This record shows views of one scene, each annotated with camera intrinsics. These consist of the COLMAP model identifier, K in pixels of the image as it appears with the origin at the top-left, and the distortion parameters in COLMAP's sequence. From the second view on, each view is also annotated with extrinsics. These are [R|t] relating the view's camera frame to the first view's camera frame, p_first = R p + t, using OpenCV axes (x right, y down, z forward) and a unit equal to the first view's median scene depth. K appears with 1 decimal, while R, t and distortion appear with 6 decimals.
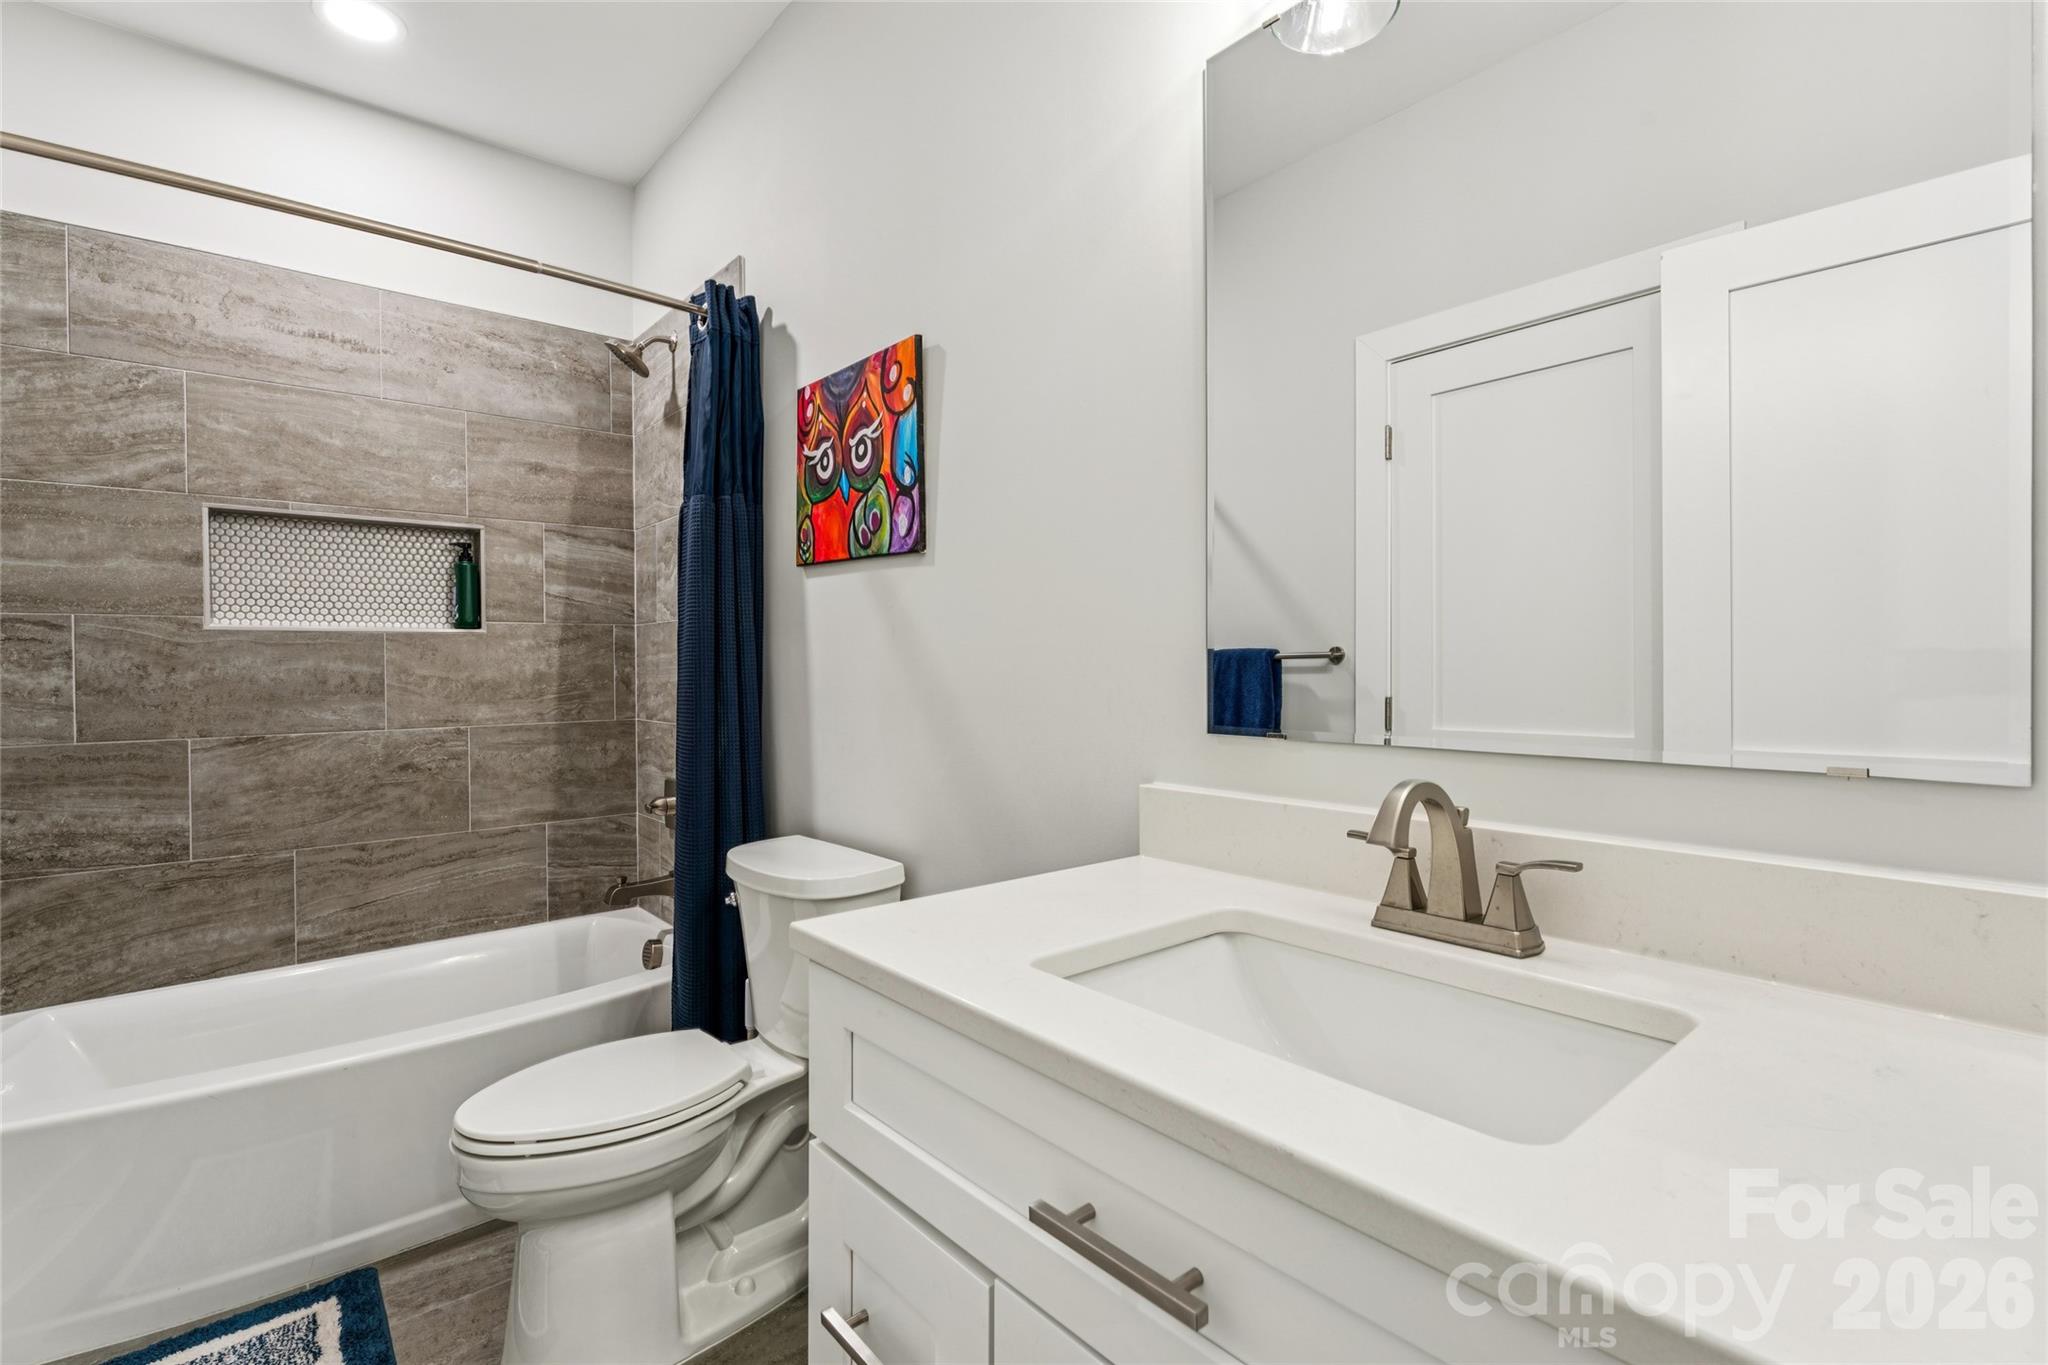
lens RADIAL K [[934.3, 0, 1010.1], [0, 934.3, 670.9], [0, 0, 1]] dist [-0.000851, -0.000995]
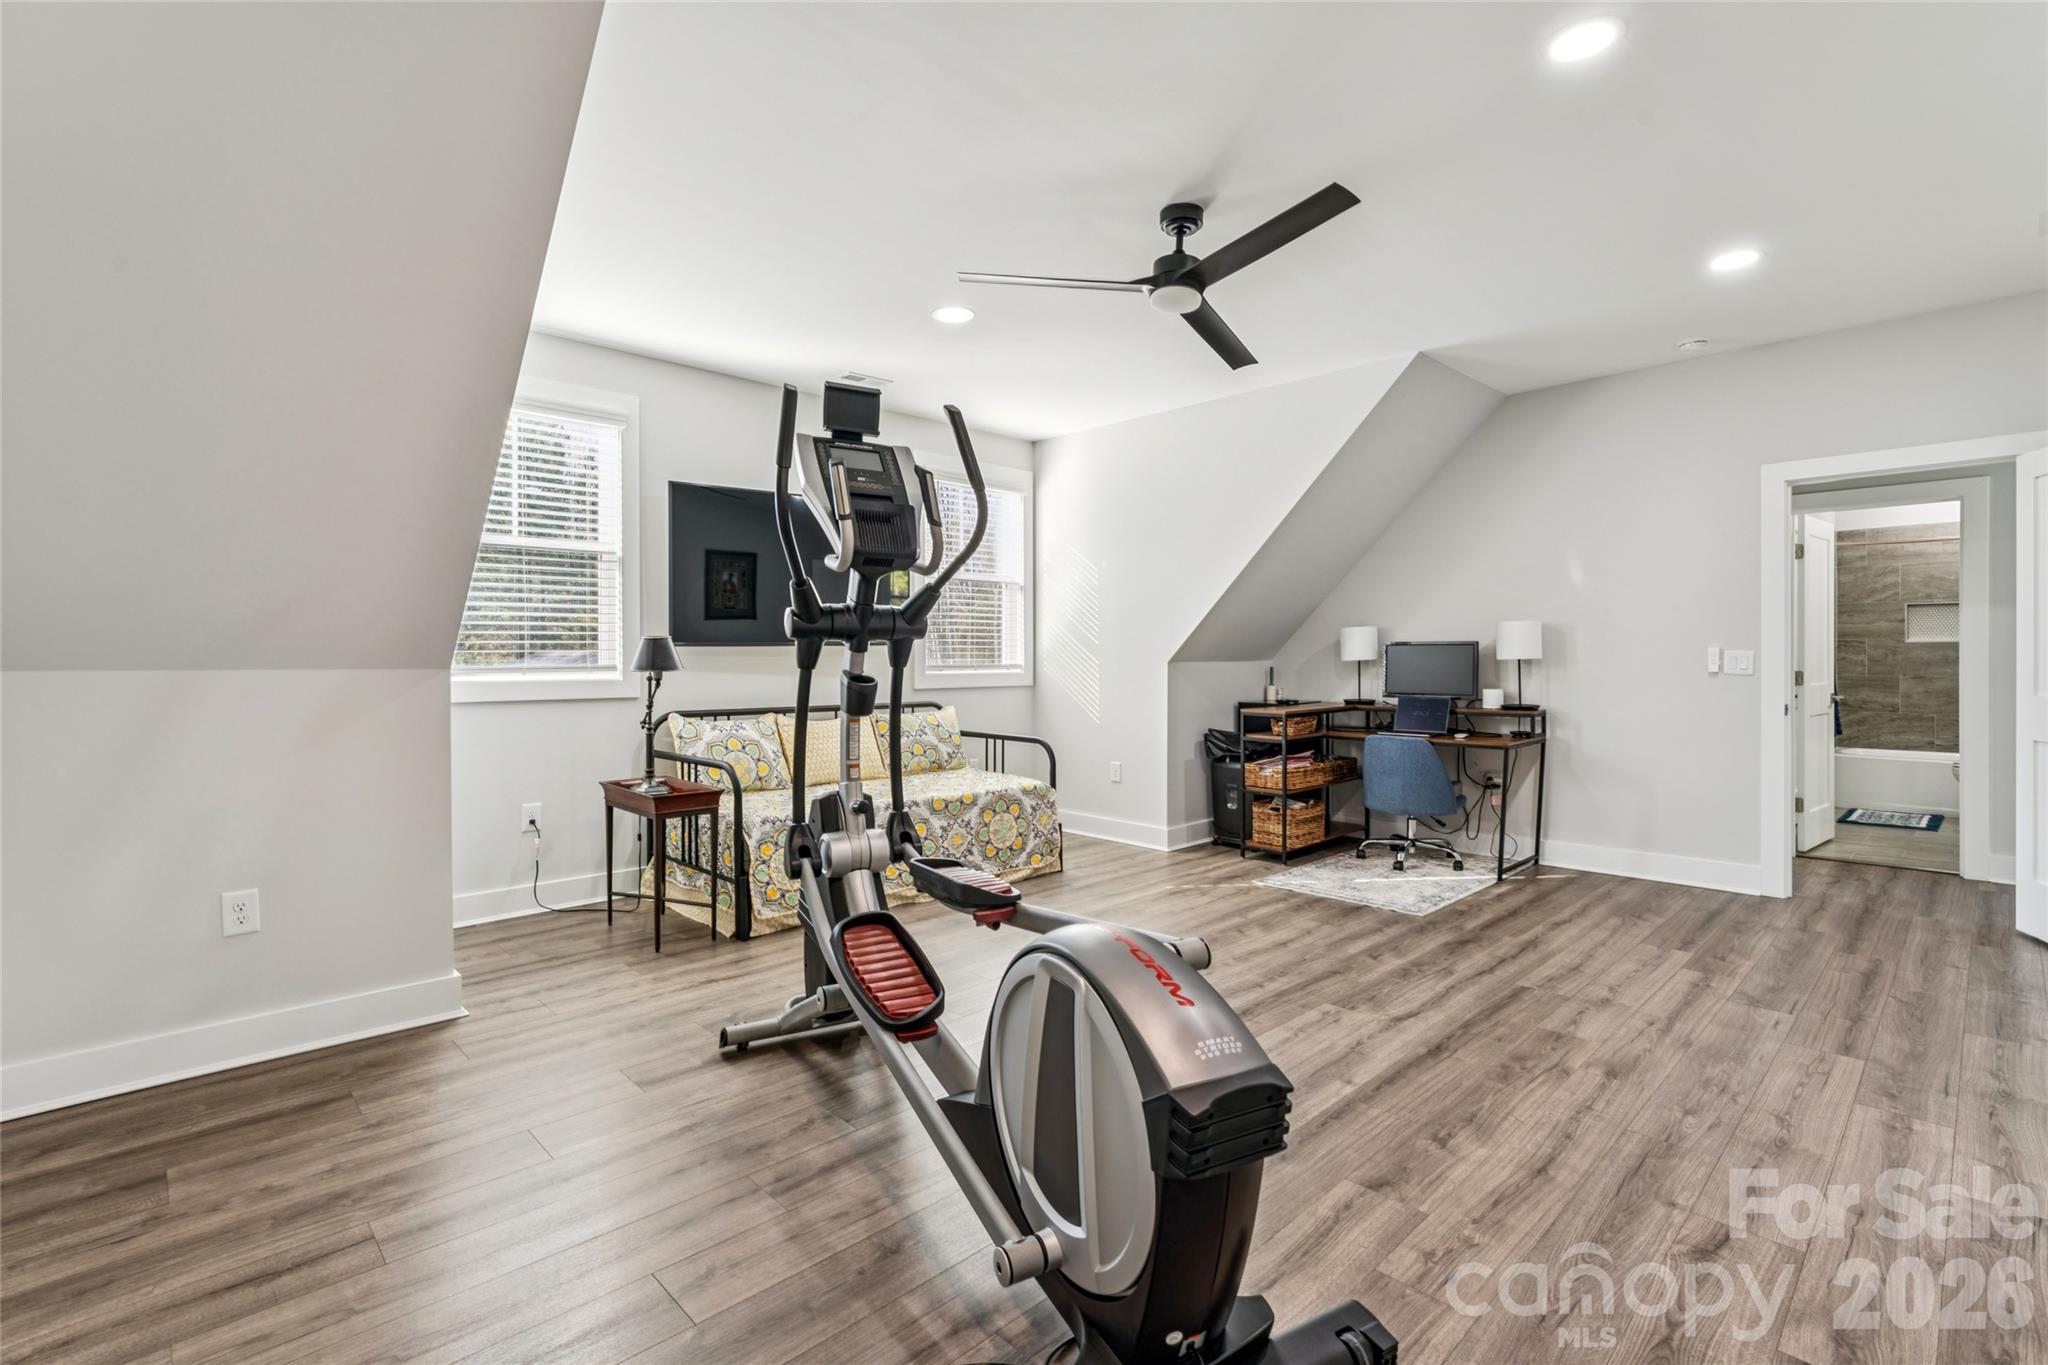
lens RADIAL K [[934.3, 0, 1017.2], [0, 934.3, 666.1], [0, 0, 1]] dist [-0.000851, -0.000995]
pose [[0.032717, 0.011101, -0.999403, 0.456455], [-0.003533, 0.999933, 0.010991, 0.002725], [0.999458, 0.003171, 0.032755, -0.439343]]
